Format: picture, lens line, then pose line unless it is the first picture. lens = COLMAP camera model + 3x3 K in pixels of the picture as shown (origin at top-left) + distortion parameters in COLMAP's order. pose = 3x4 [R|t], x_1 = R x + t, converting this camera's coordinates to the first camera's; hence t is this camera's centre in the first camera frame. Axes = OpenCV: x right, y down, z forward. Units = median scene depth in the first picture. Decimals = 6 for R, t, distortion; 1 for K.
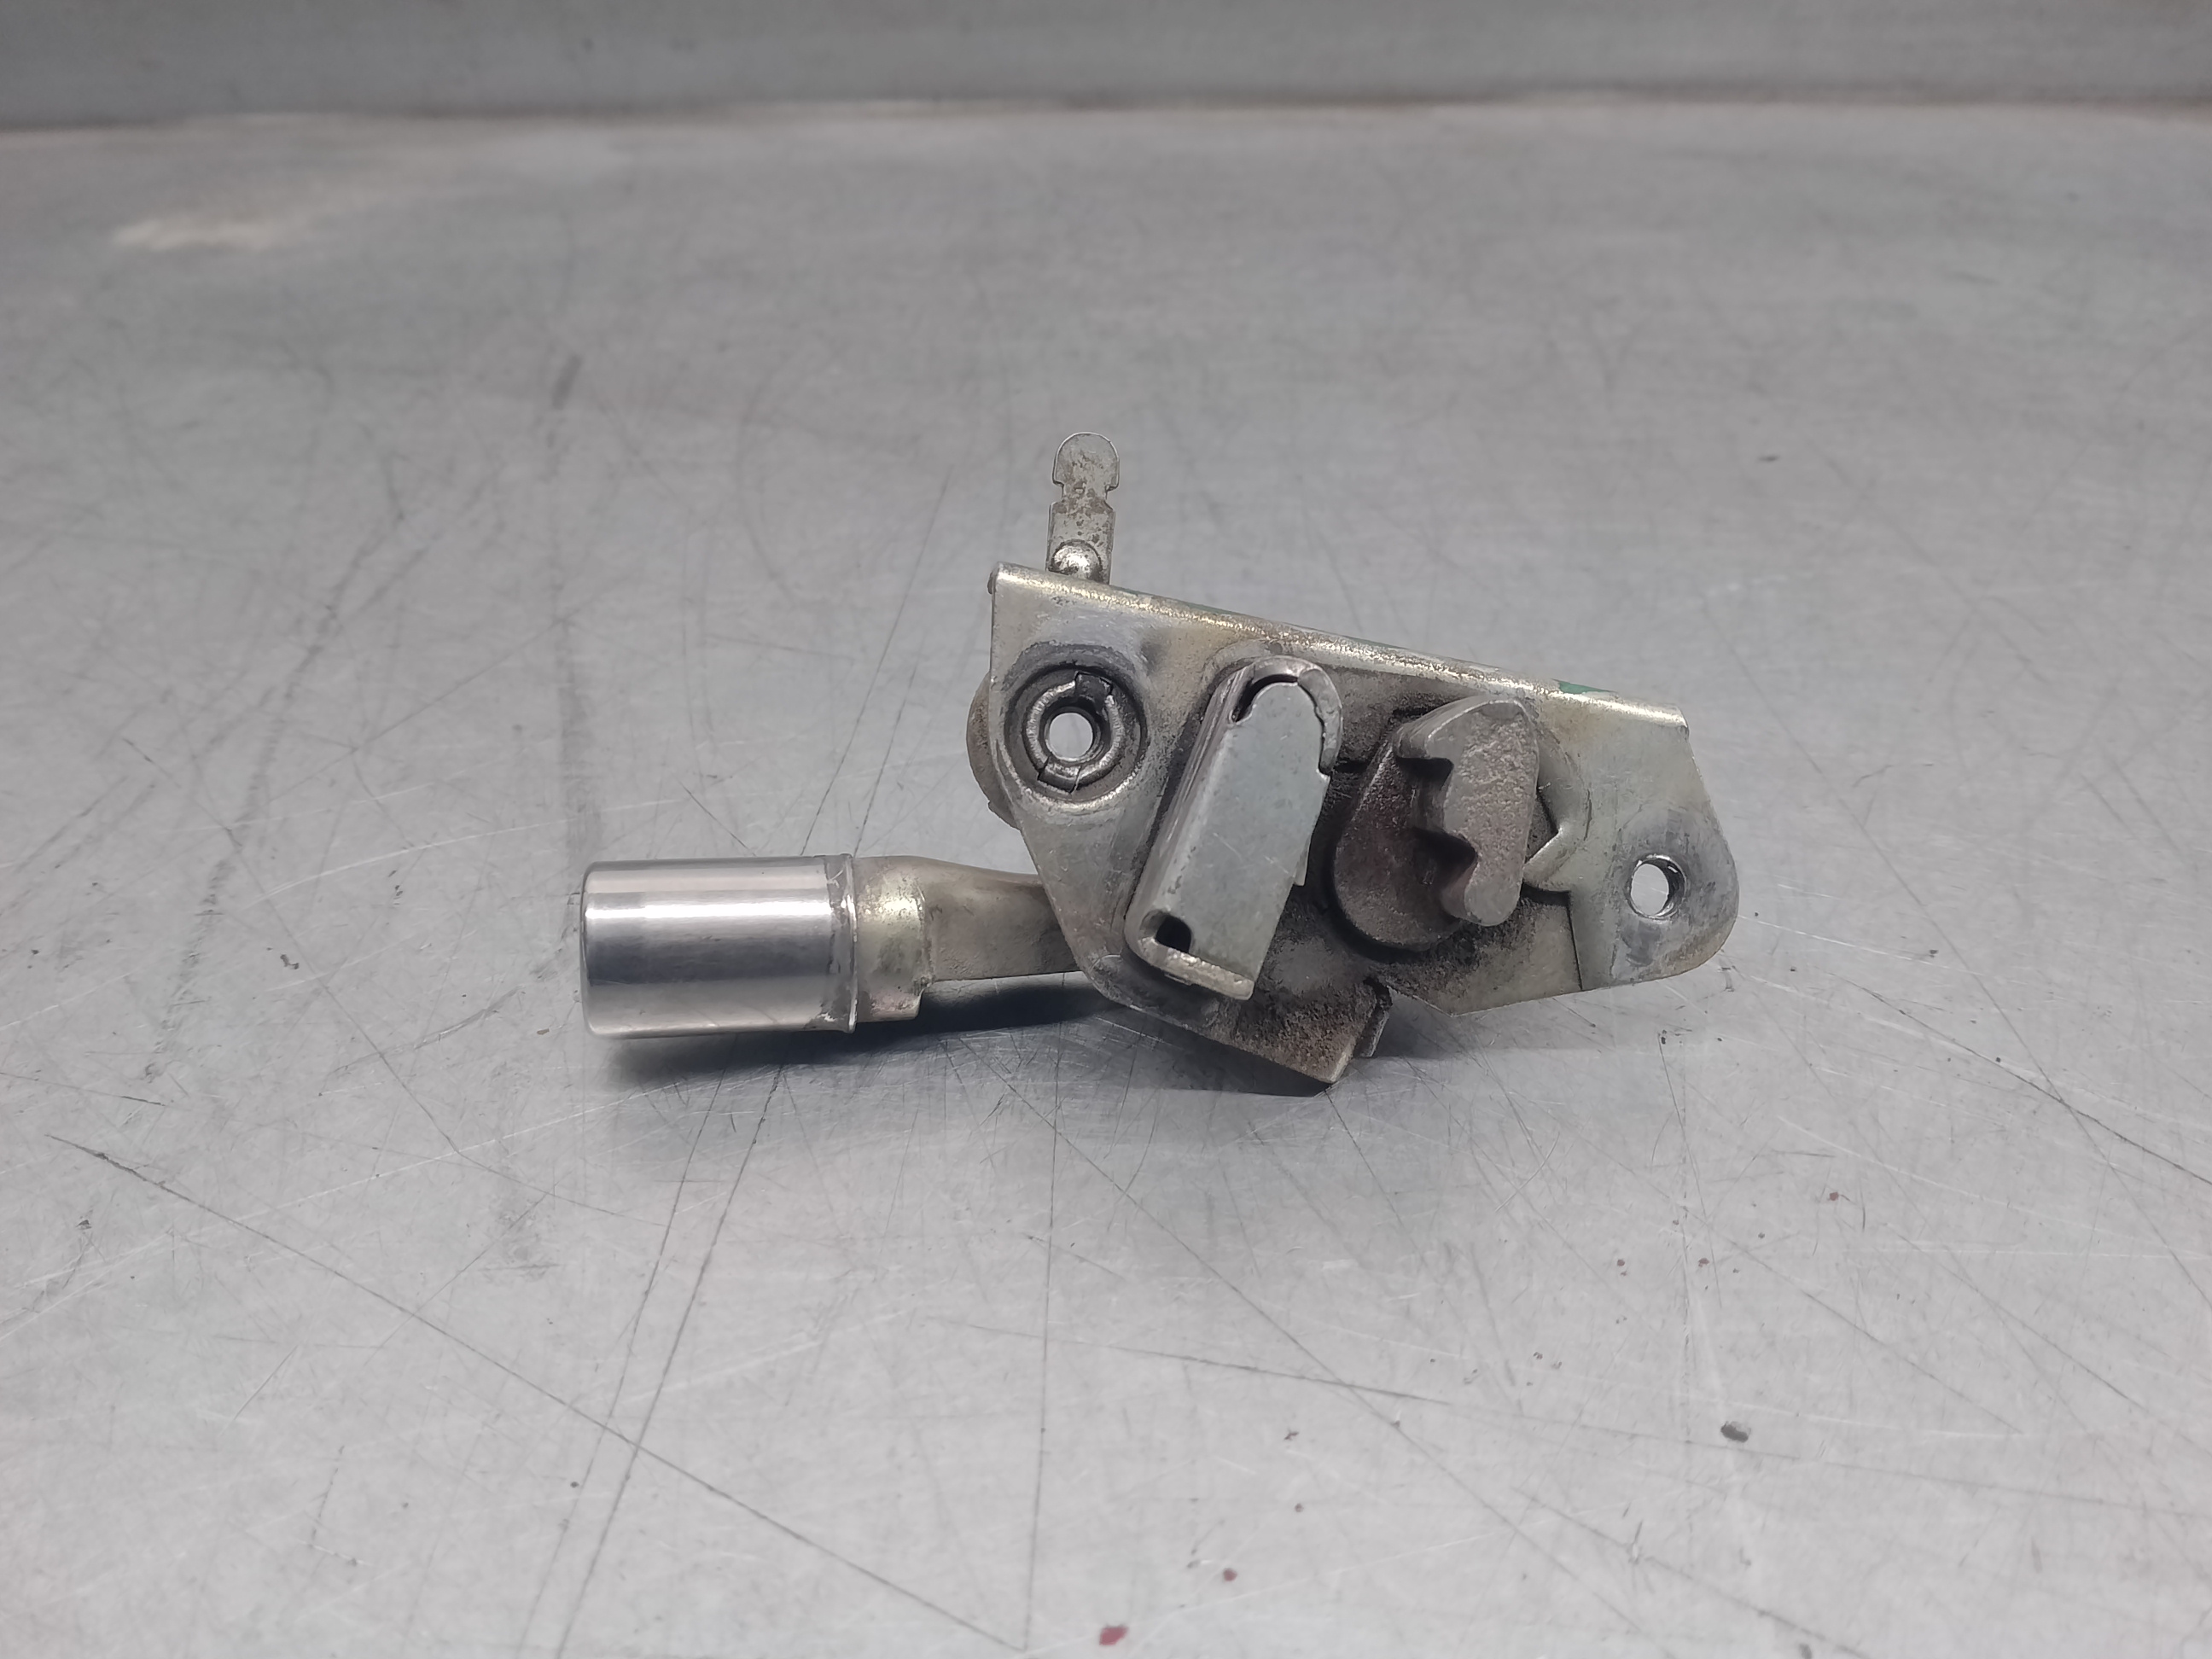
lens RADIAL K [[1783.0, 0, 1106.0], [0, 1783.0, 829.5], [0, 0, 1]] dist [0.086080, -0.226937]
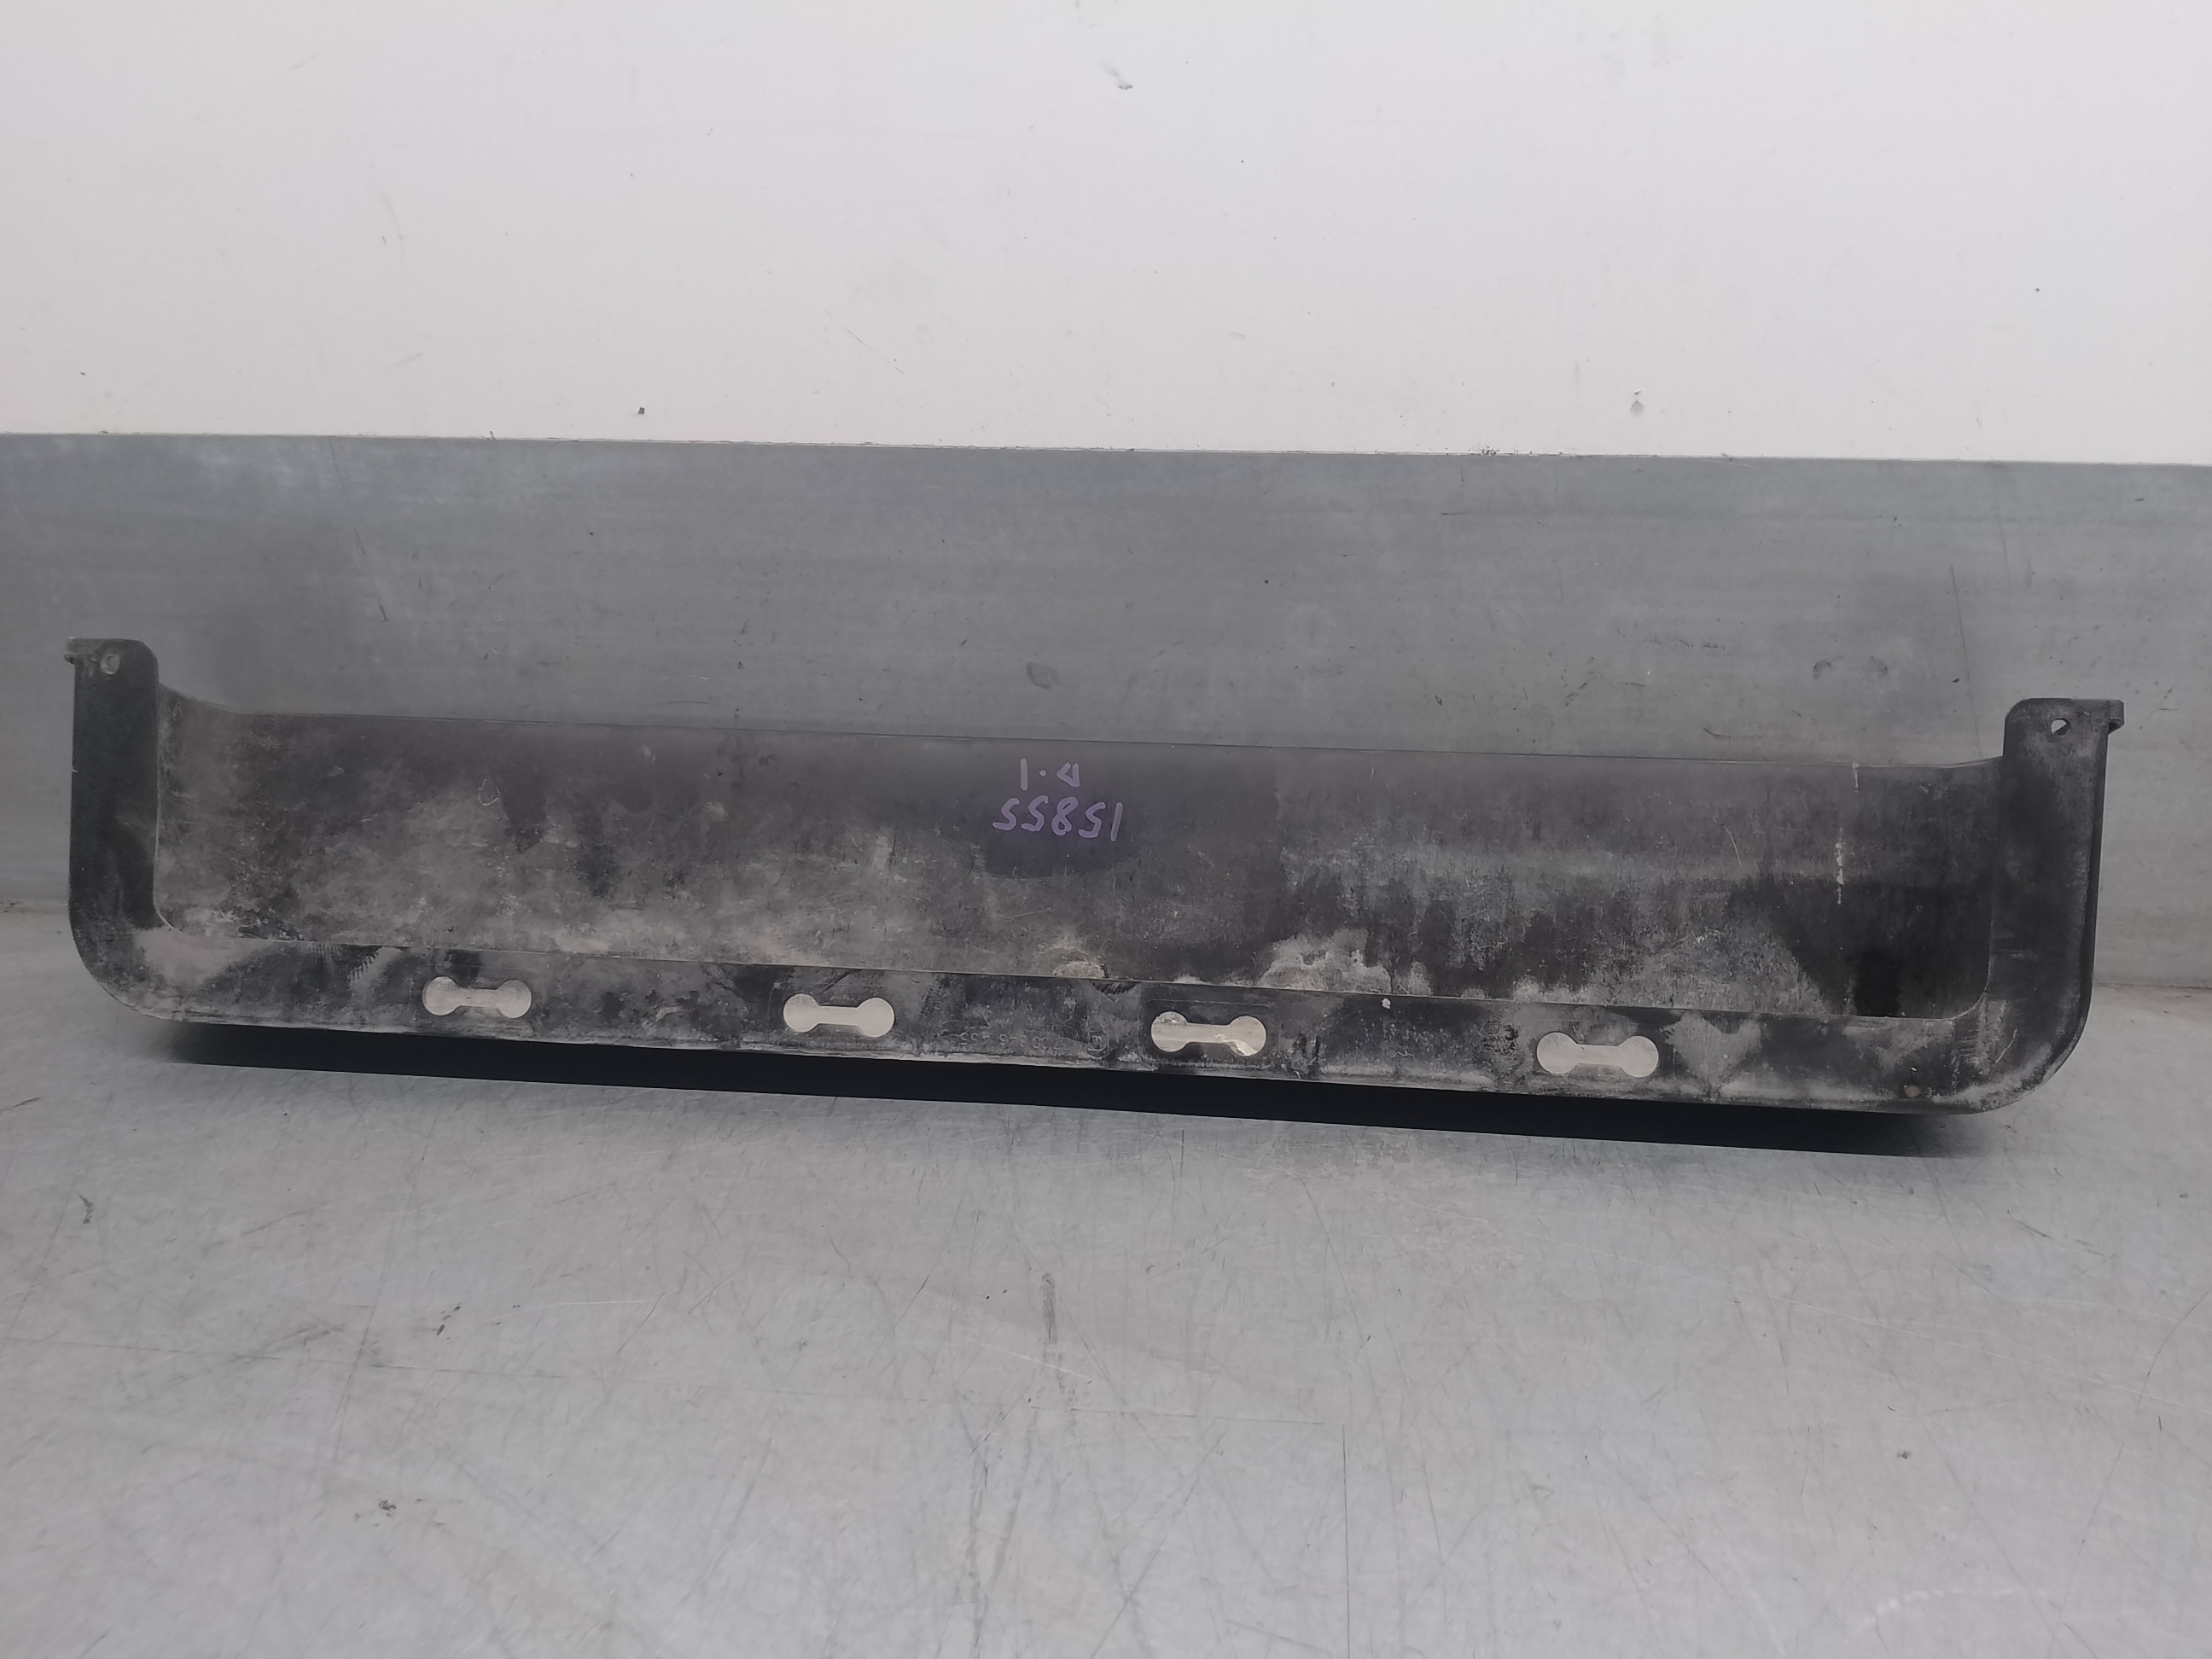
lens RADIAL K [[1766.2, 0, 1106.0], [0, 1766.2, 829.5], [0, 0, 1]] dist [0.075931, -0.161722]
pose [[0.999166, 0.033086, -0.023940, -0.356107], [-0.036882, 0.982783, -0.181045, -0.563656], [0.017537, 0.181777, 0.983183, -0.718656]]
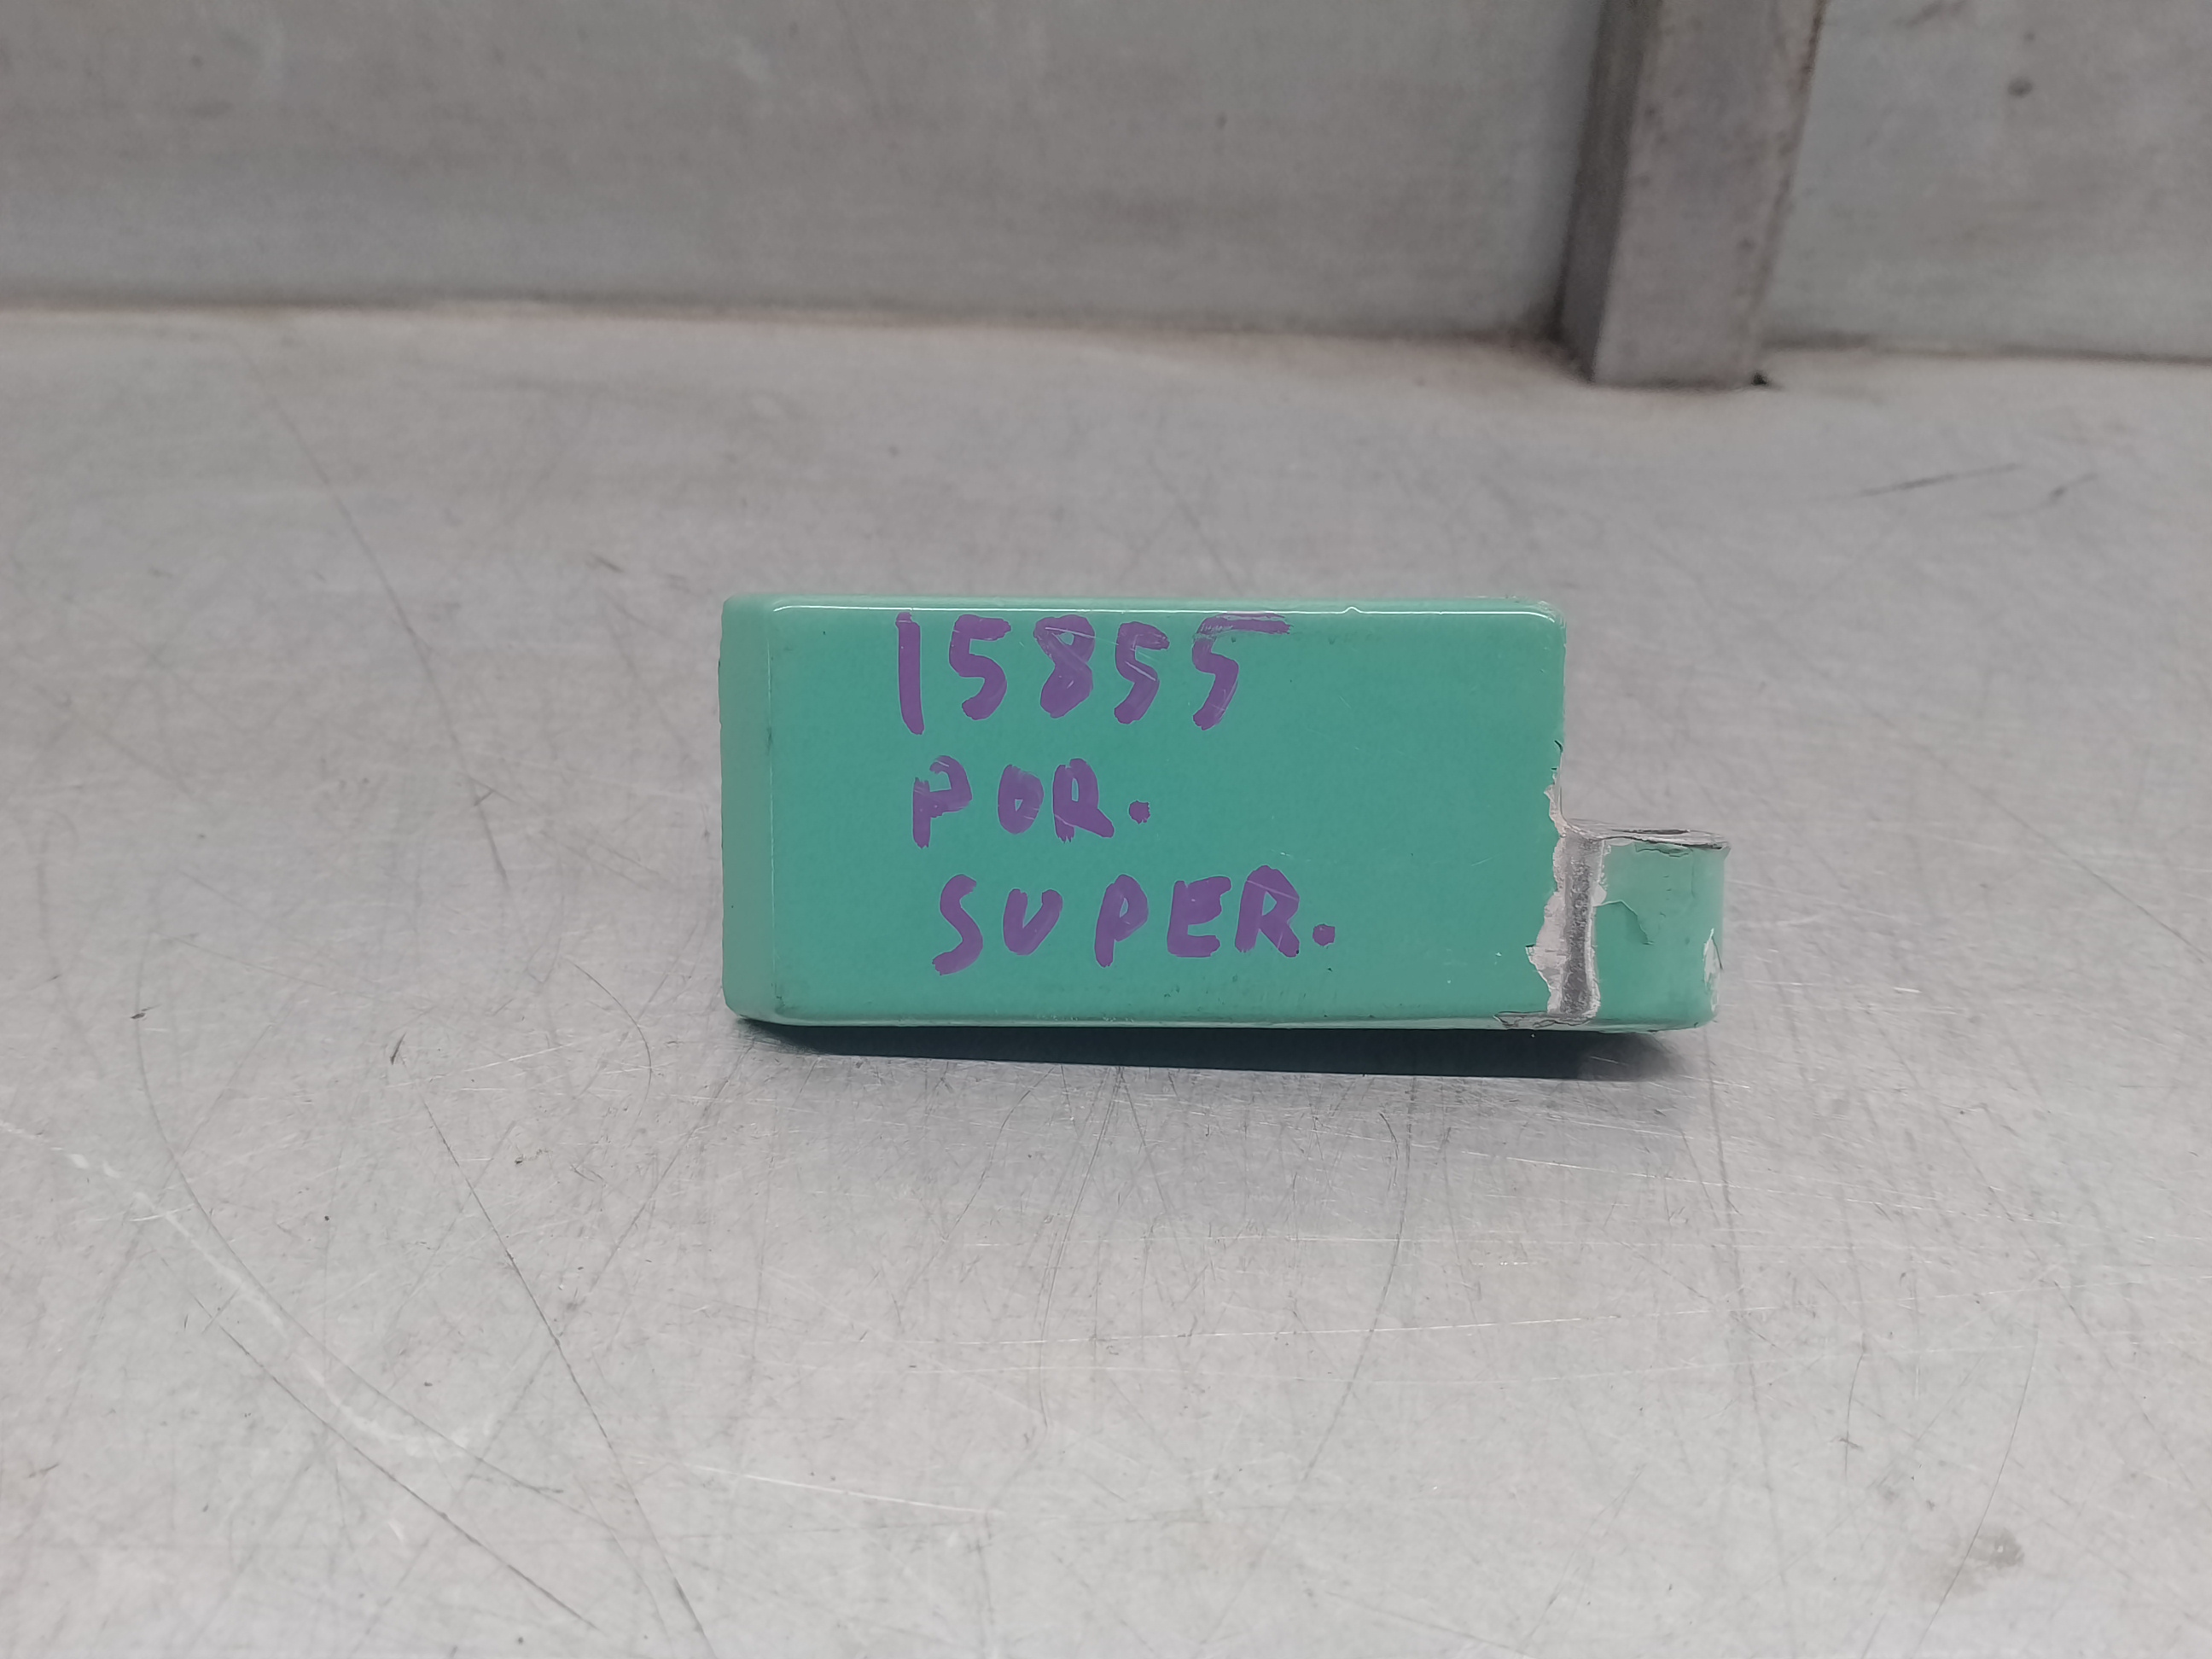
lens RADIAL K [[1800.6, 0, 1106.0], [0, 1800.6, 829.5], [0, 0, 1]] dist [0.042383, -0.134036]
pose [[0.995871, 0.009712, 0.090258, 1.064660], [-0.002973, 0.997216, -0.074502, -0.217351], [-0.090731, 0.073926, 0.993128, 0.317015]]
